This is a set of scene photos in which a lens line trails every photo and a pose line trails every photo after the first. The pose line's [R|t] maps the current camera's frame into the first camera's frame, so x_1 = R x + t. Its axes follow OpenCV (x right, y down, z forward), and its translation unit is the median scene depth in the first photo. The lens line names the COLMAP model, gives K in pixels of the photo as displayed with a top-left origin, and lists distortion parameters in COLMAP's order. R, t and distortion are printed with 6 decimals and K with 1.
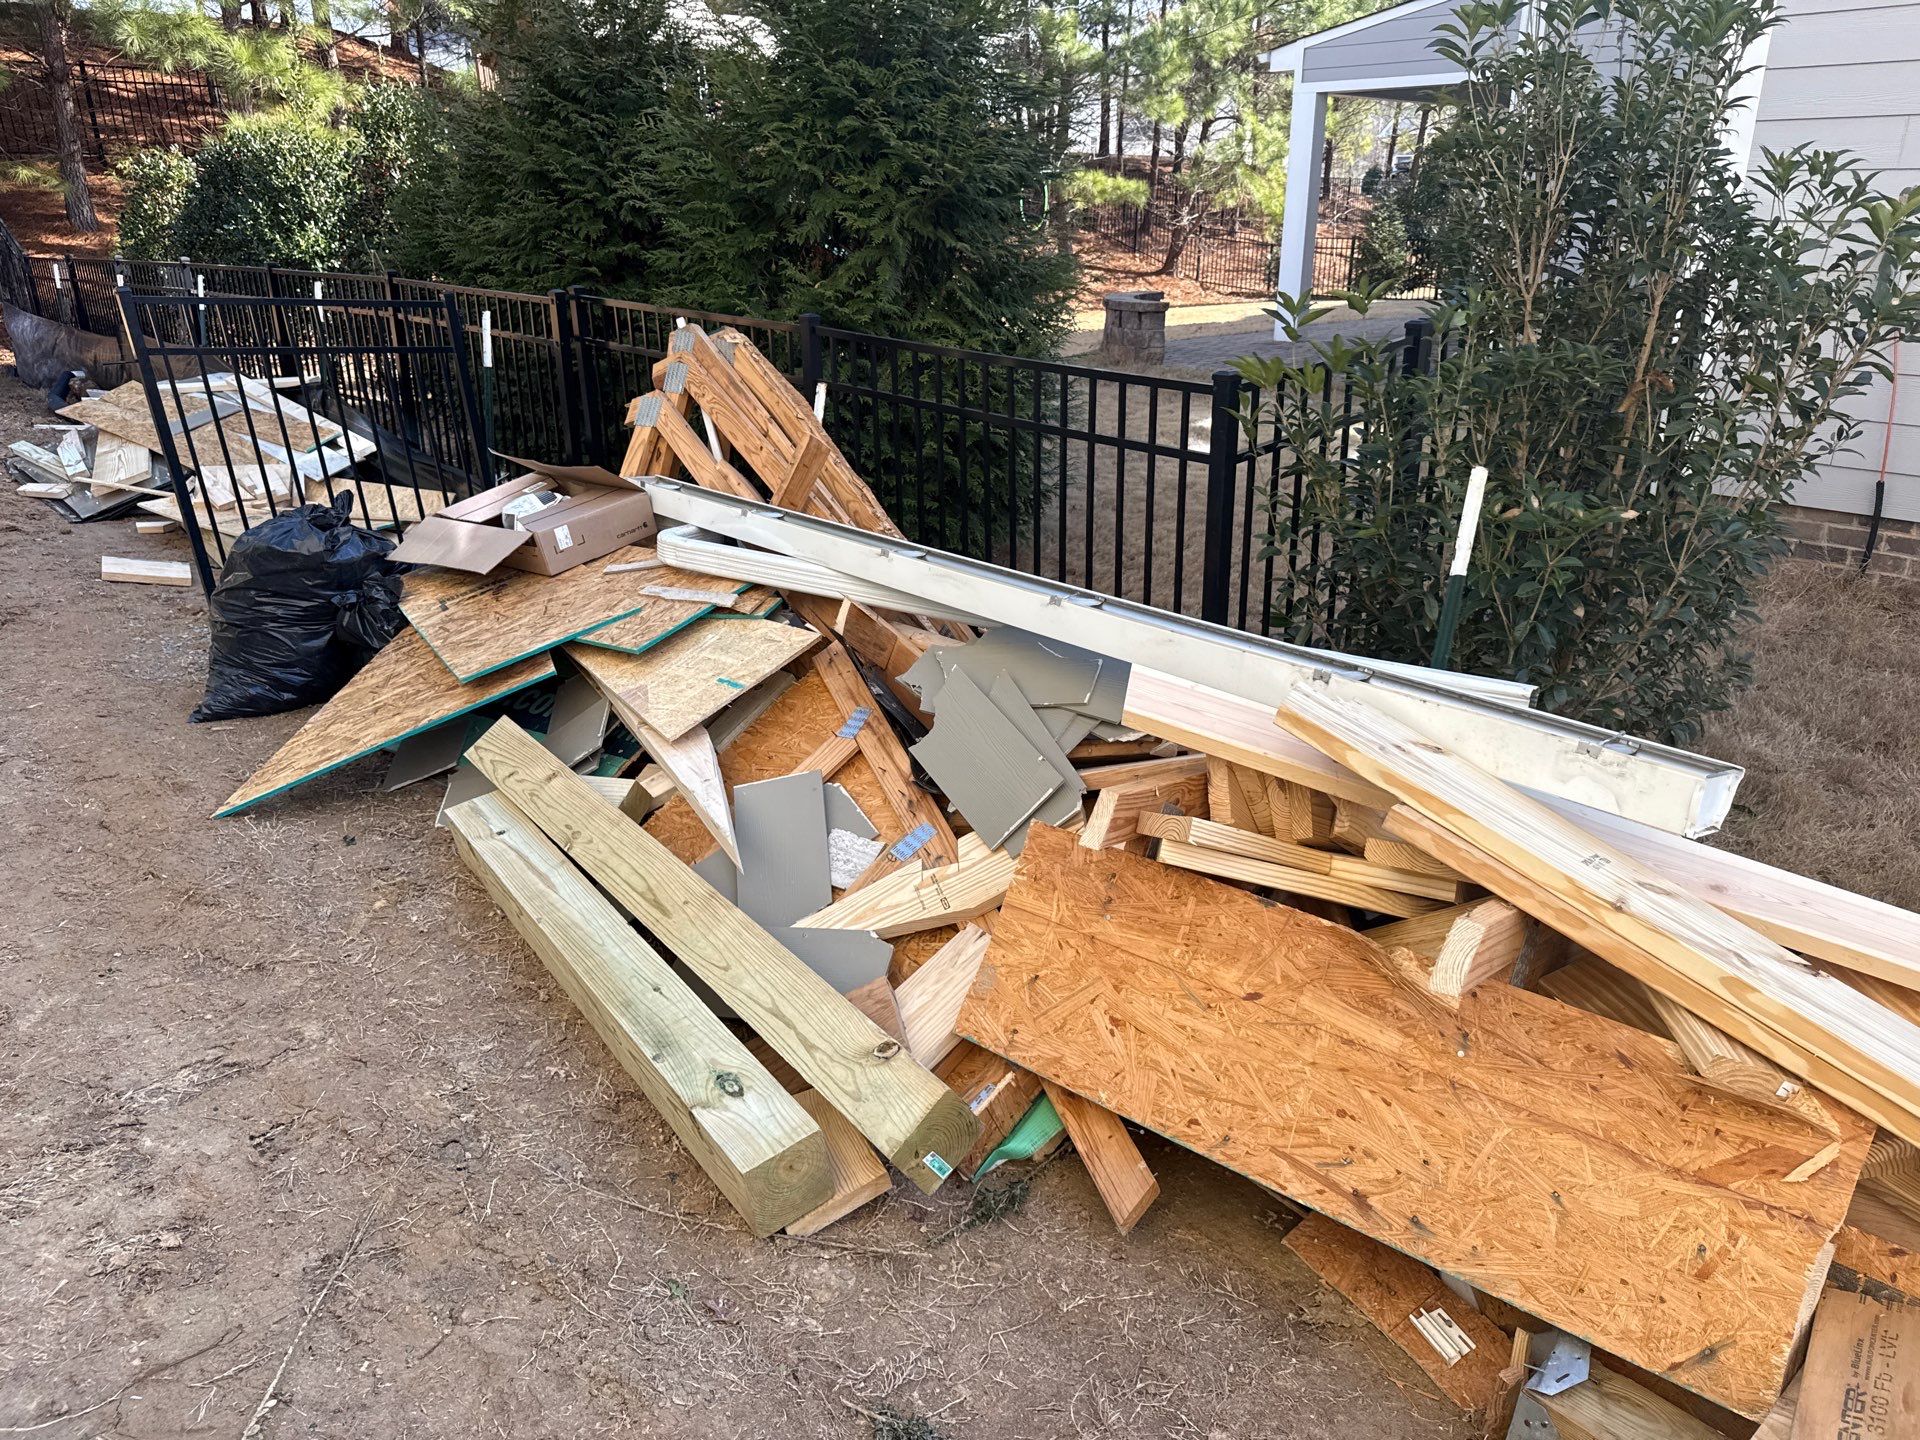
lens RADIAL K [[1341.4, 0, 960.0], [0, 1341.4, 720.0], [0, 0, 1]] dist [0.059464, -0.099269]
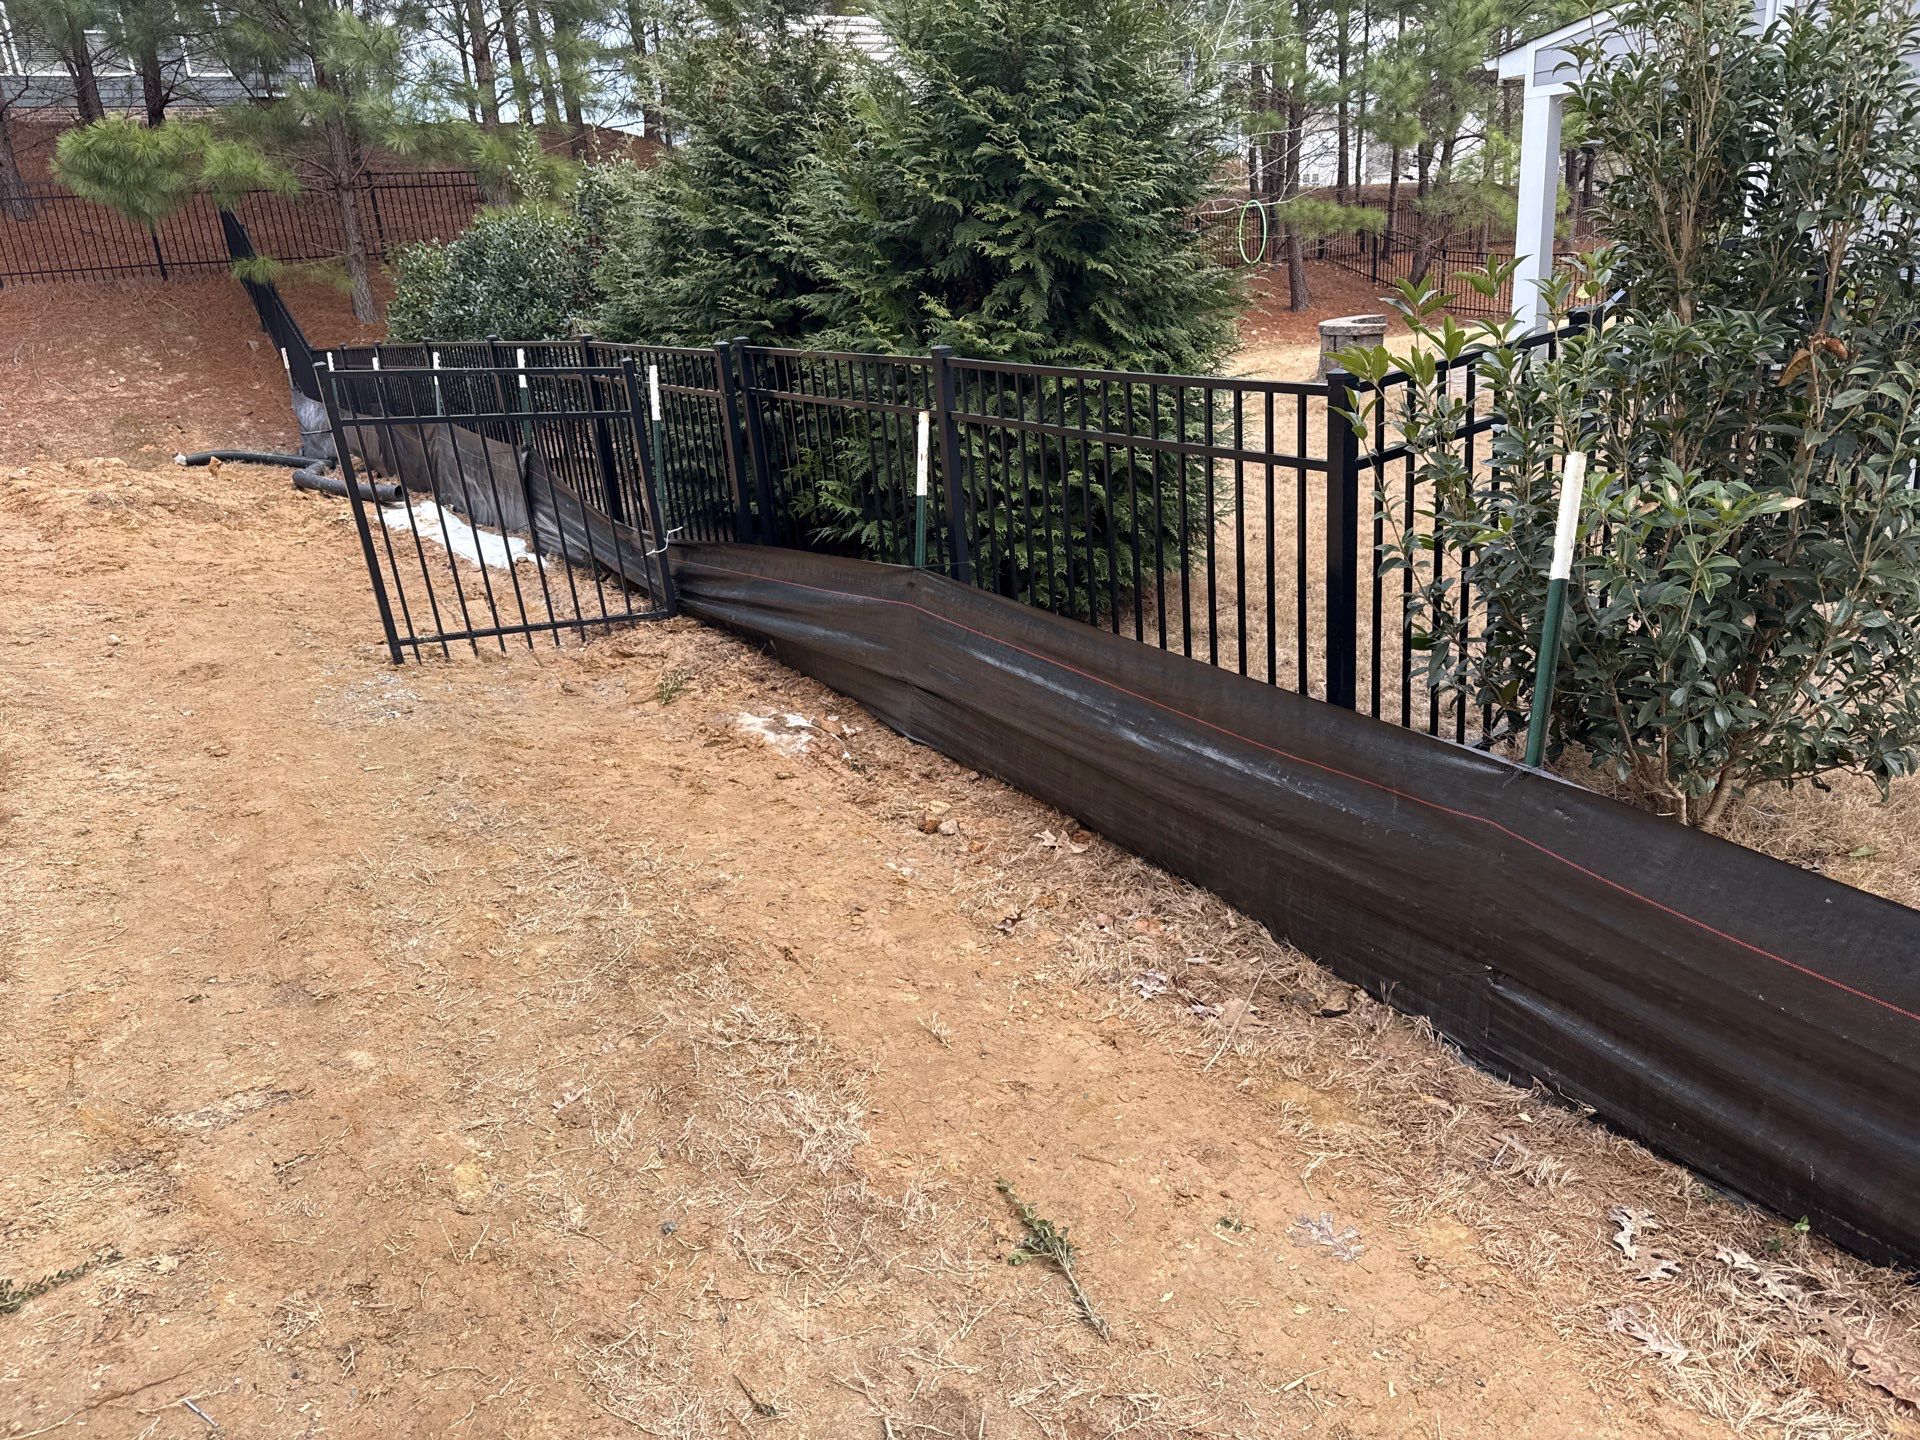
lens RADIAL K [[1315.2, 0, 971.8], [0, 1315.2, 756.9], [0, 0, 1]] dist [0.067449, -0.094856]
pose [[0.985659, -0.009656, -0.168475, 0.060435], [0.009099, 0.999950, -0.004080, 0.004732], [0.168506, 0.002488, 0.985697, 0.039162]]
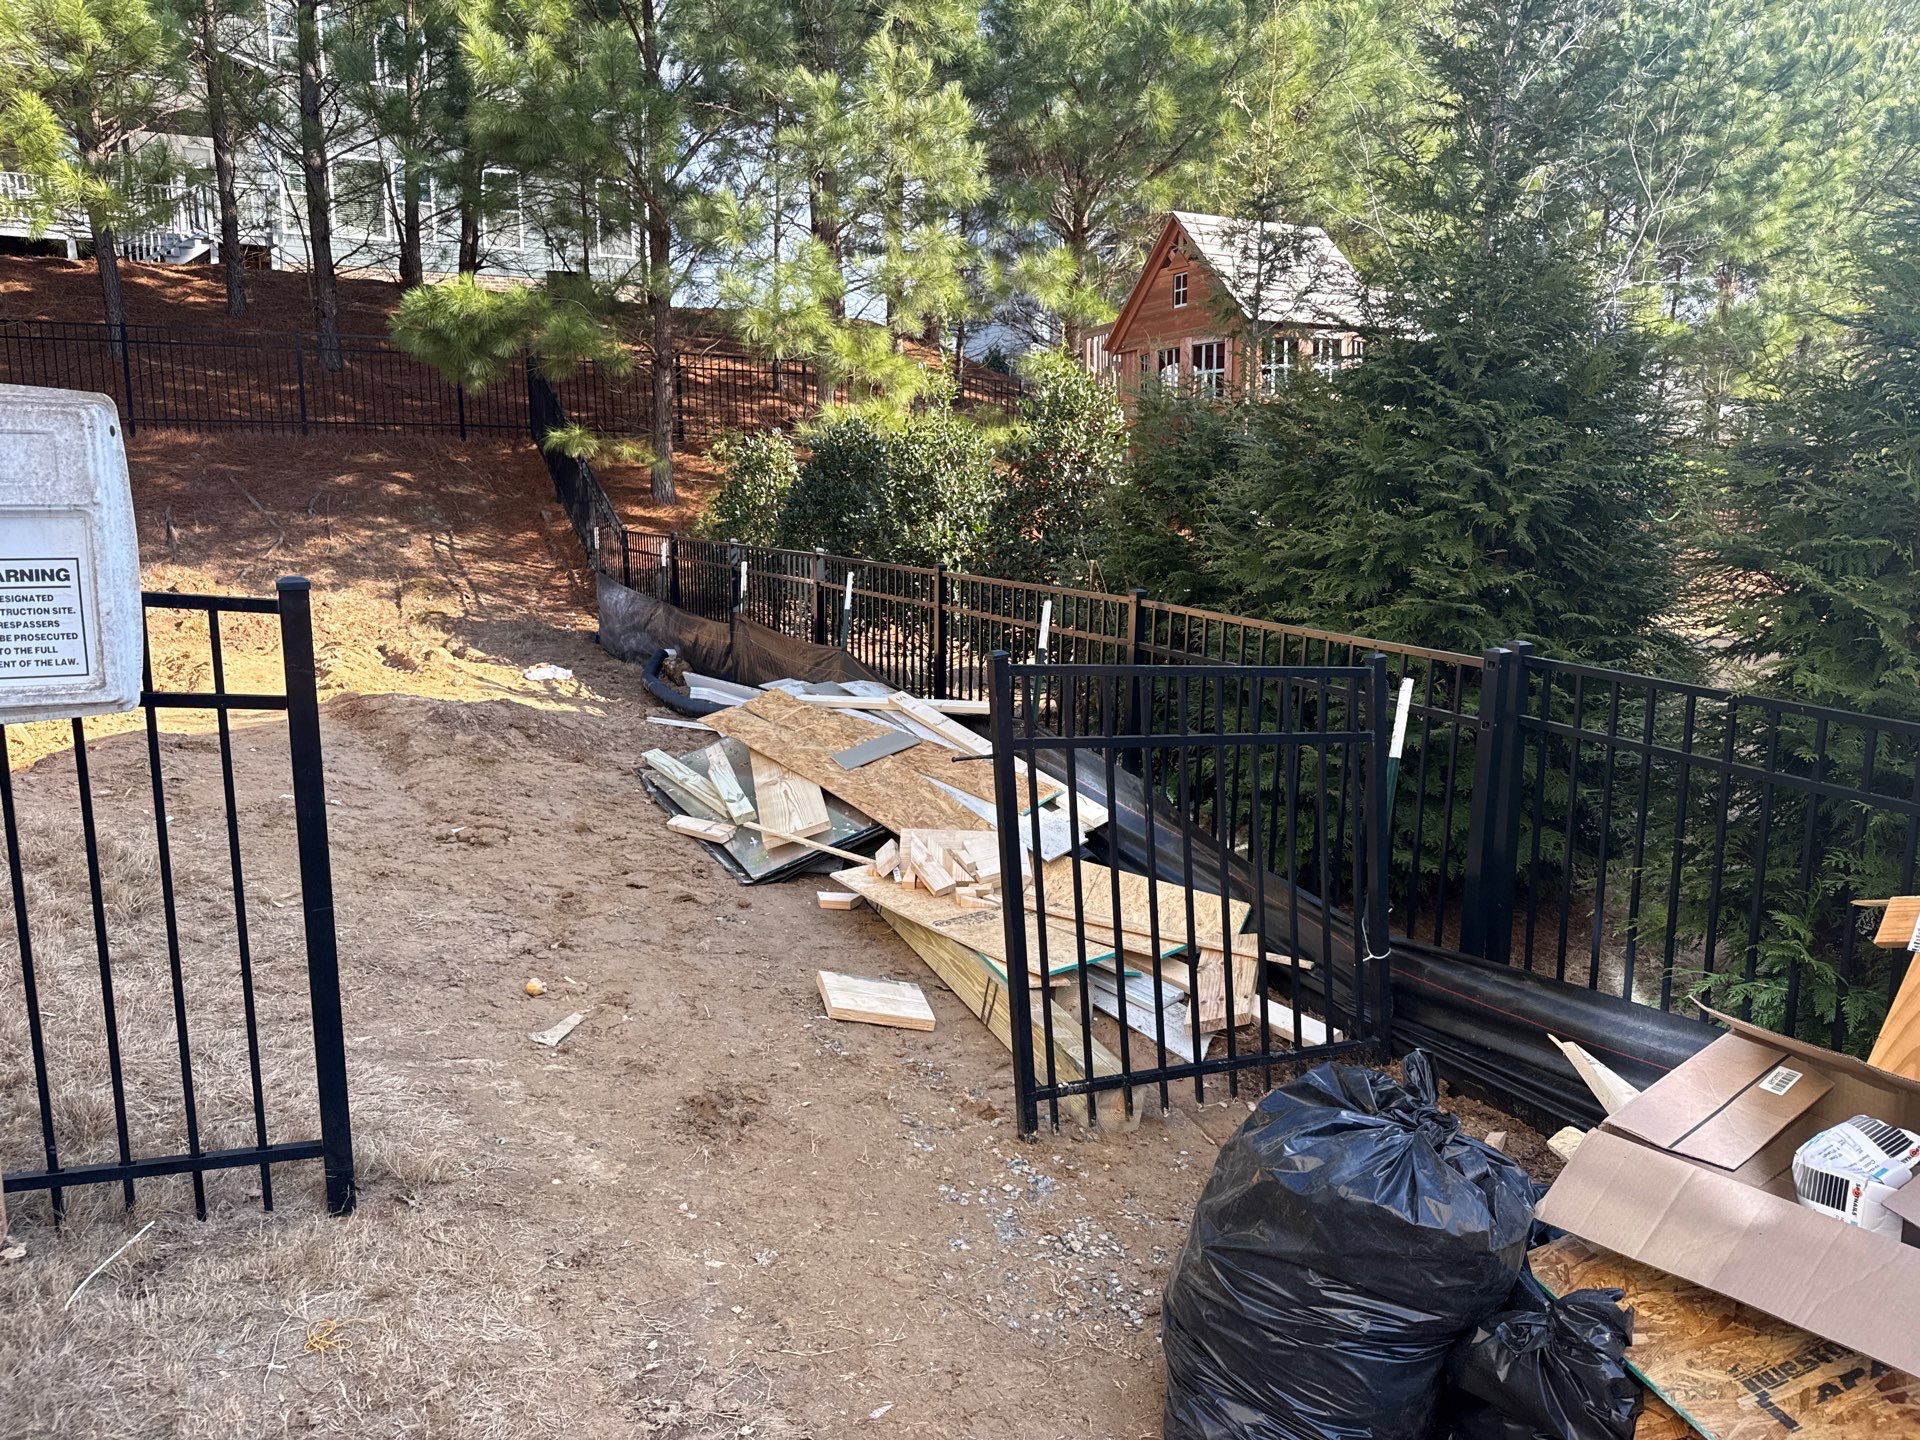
lens RADIAL K [[1341.4, 0, 960.0], [0, 1341.4, 720.0], [0, 0, 1]] dist [0.059464, -0.099269]
pose [[0.957450, 0.060016, -0.282289, -0.384497], [-0.111039, 0.979448, -0.168380, -0.148593], [0.266382, 0.192560, 0.944437, 0.321039]]
